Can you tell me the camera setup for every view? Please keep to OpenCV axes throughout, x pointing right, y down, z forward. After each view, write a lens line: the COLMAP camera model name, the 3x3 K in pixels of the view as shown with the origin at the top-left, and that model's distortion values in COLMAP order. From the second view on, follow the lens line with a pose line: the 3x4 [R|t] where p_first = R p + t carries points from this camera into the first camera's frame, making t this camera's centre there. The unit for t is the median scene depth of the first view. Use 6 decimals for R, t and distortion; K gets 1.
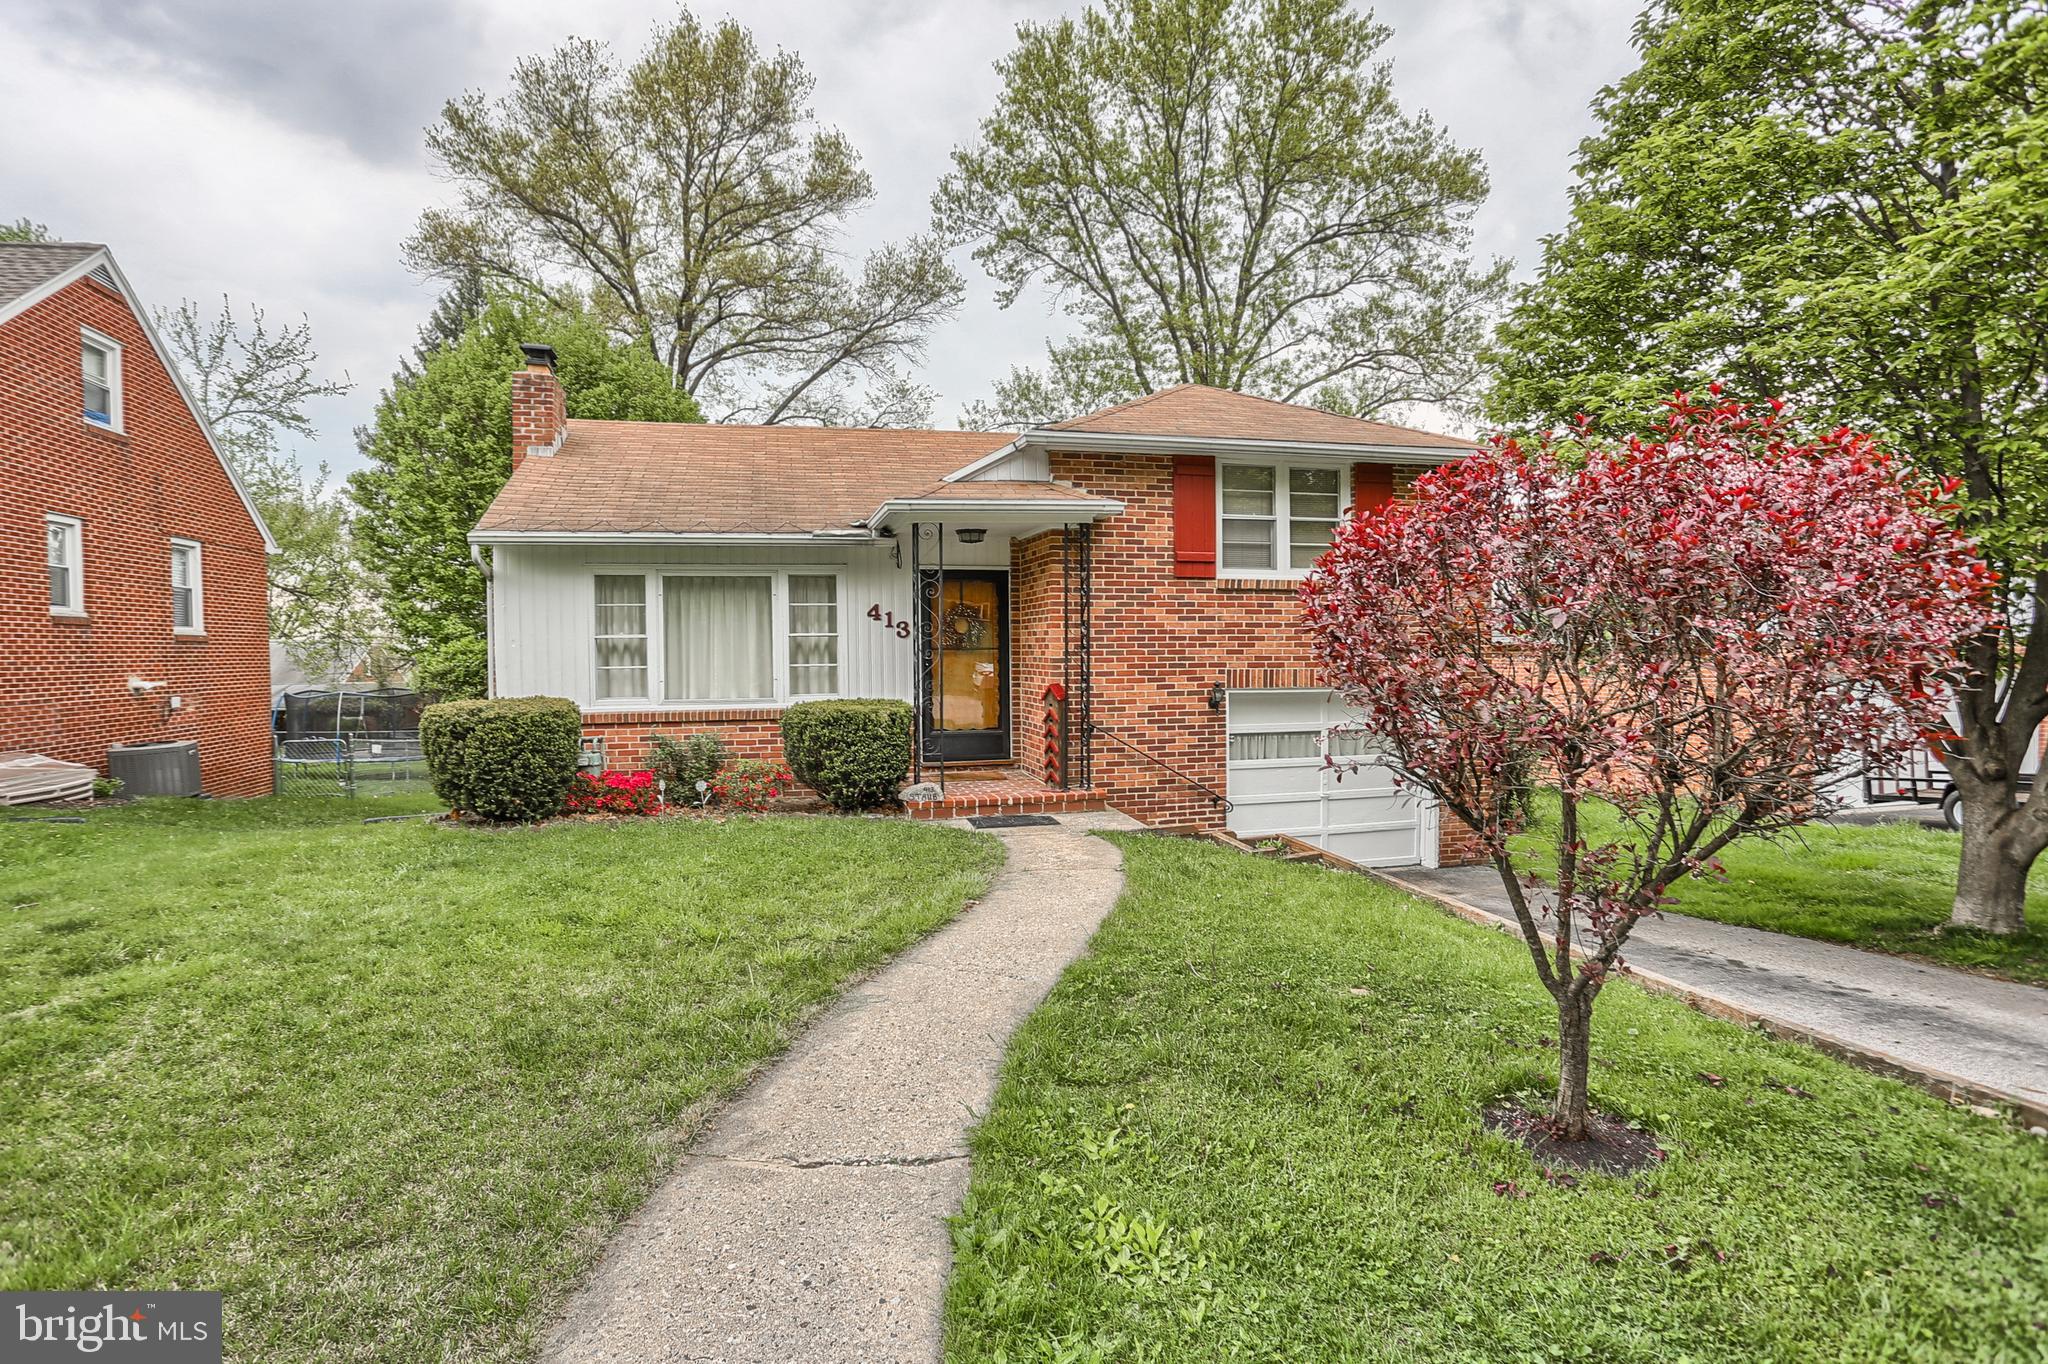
lens RADIAL K [[1036.2, 0, 1015.1], [0, 1036.2, 682.0], [0, 0, 1]] dist [-0.079369, 0.039470]
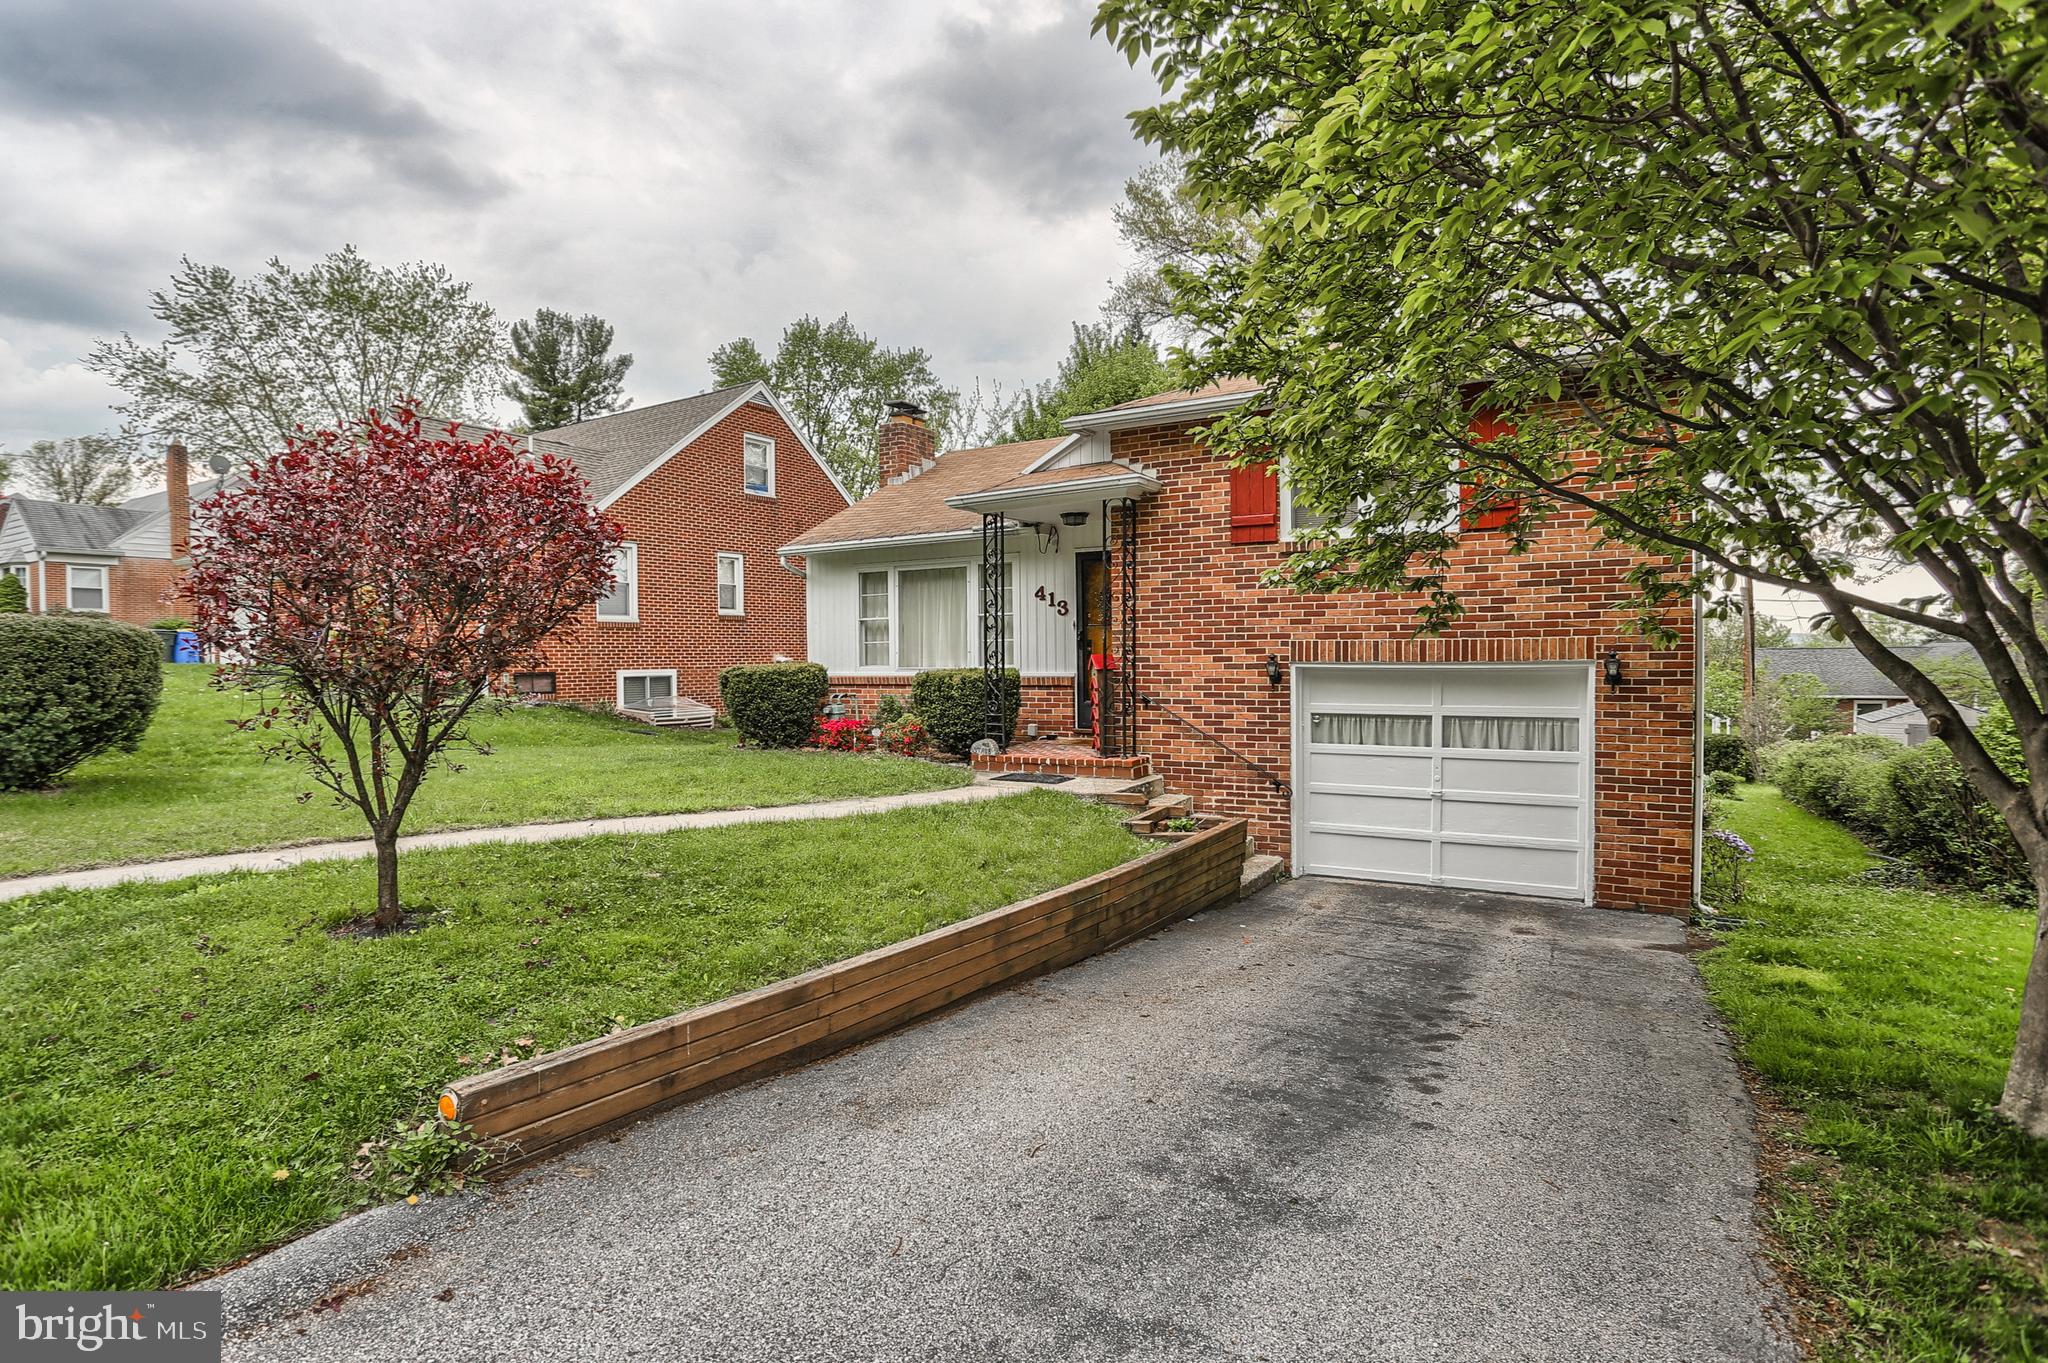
lens RADIAL K [[1036.2, 0, 1015.1], [0, 1036.2, 681.5], [0, 0, 1]] dist [-0.079369, 0.039470]
pose [[0.705236, 0.021119, -0.708658, 0.679640], [-0.019914, 0.999752, 0.009976, 0.019289], [0.708693, 0.007077, 0.705482, 0.189817]]
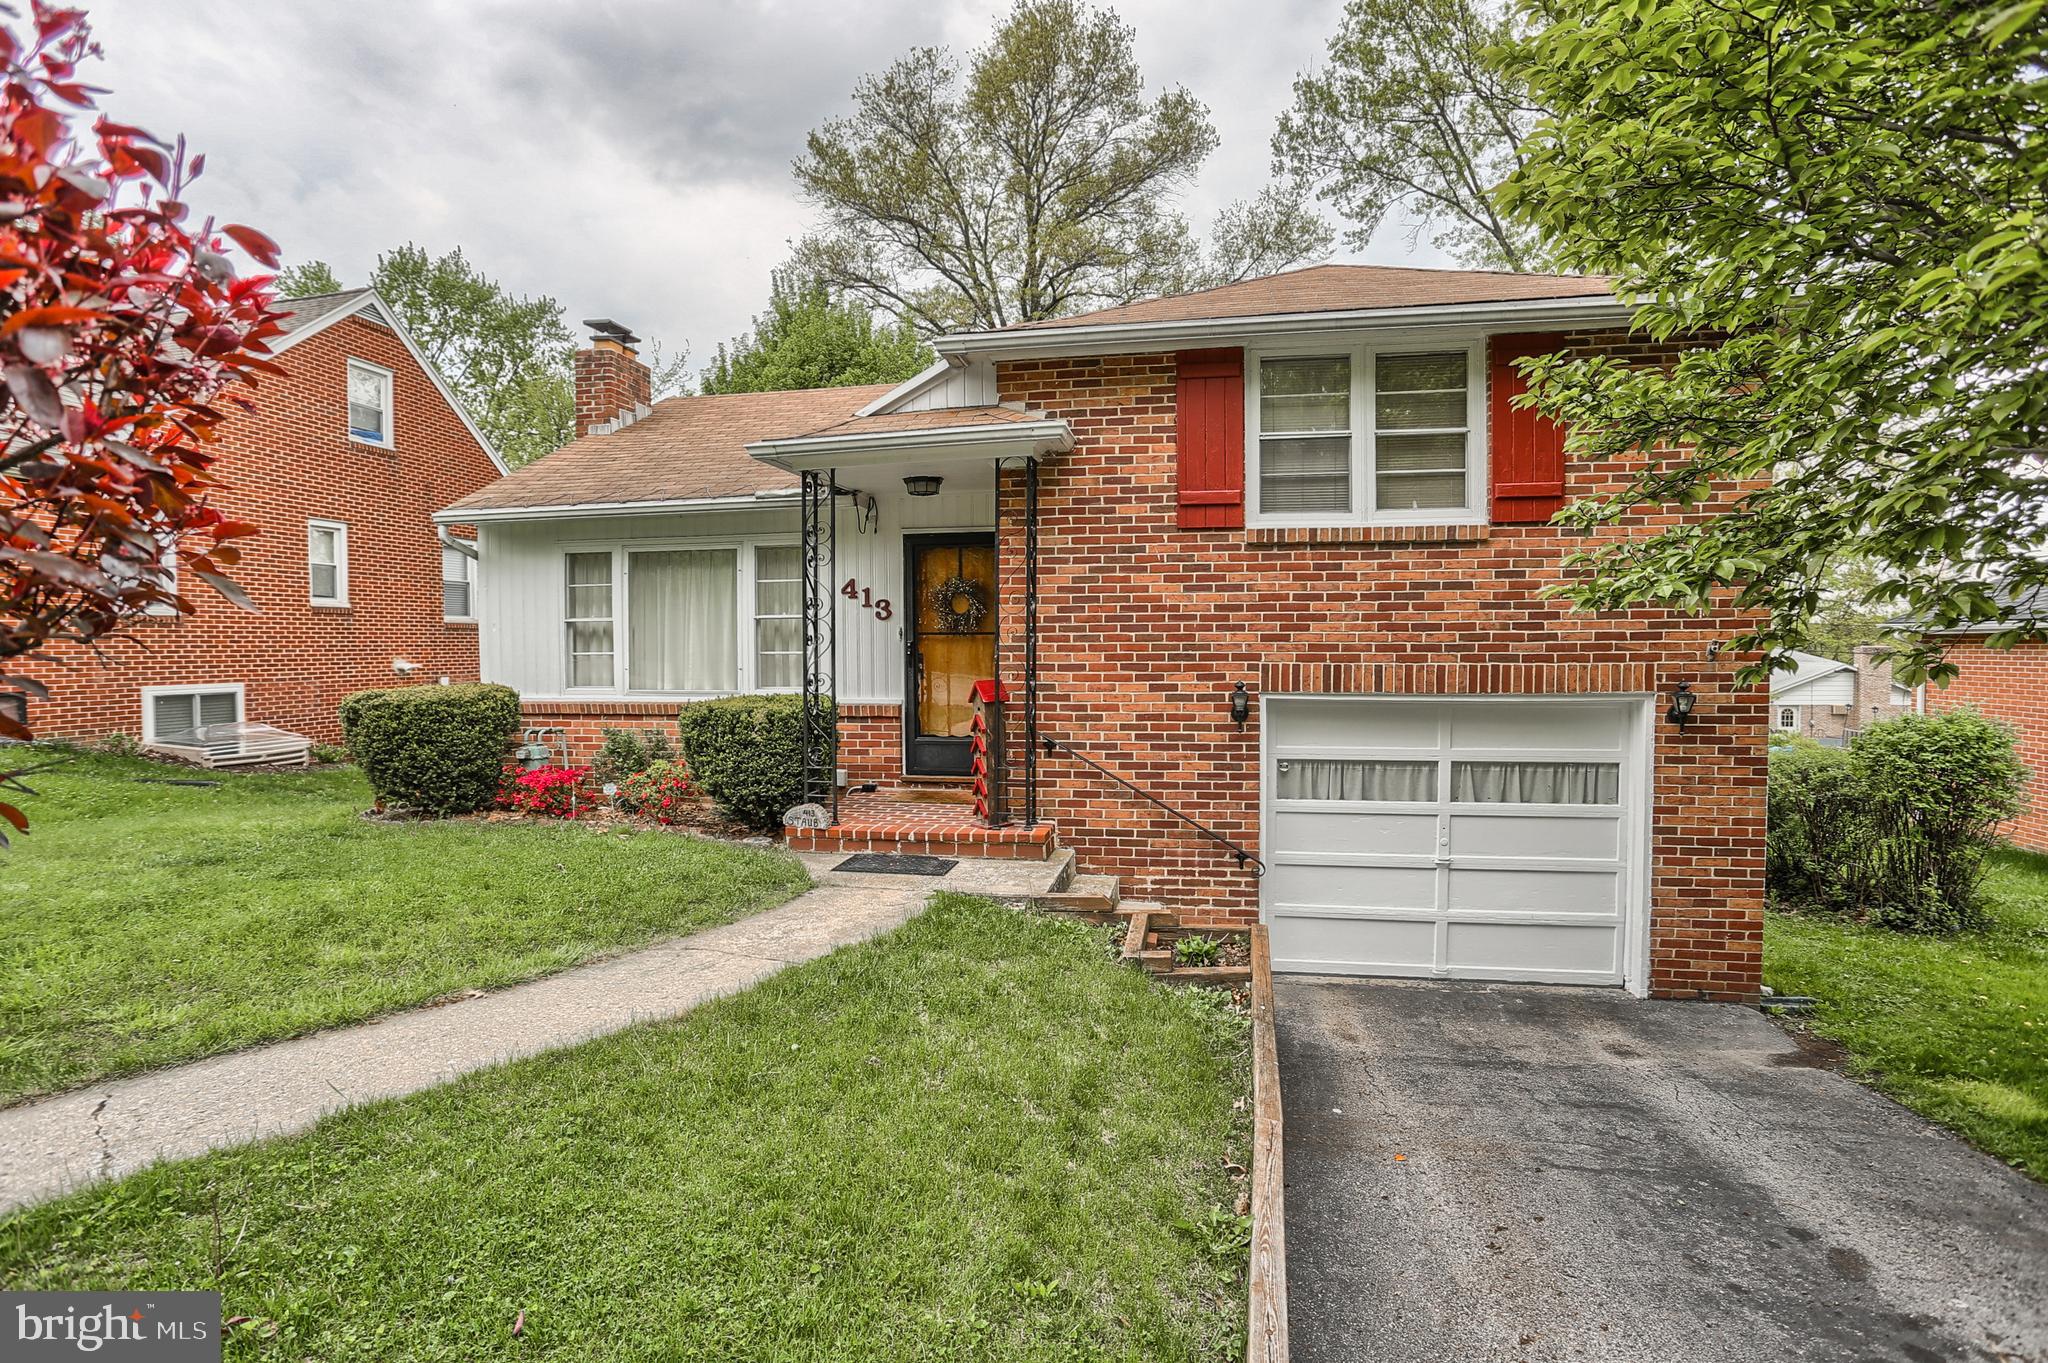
lens RADIAL K [[1036.2, 0, 1015.1], [0, 1036.2, 681.5], [0, 0, 1]] dist [-0.079369, 0.039470]
pose [[0.907435, 0.019816, -0.419725, 0.342396], [-0.016903, 0.999800, 0.010660, -0.005132], [0.419853, -0.002579, 0.907589, 0.326684]]
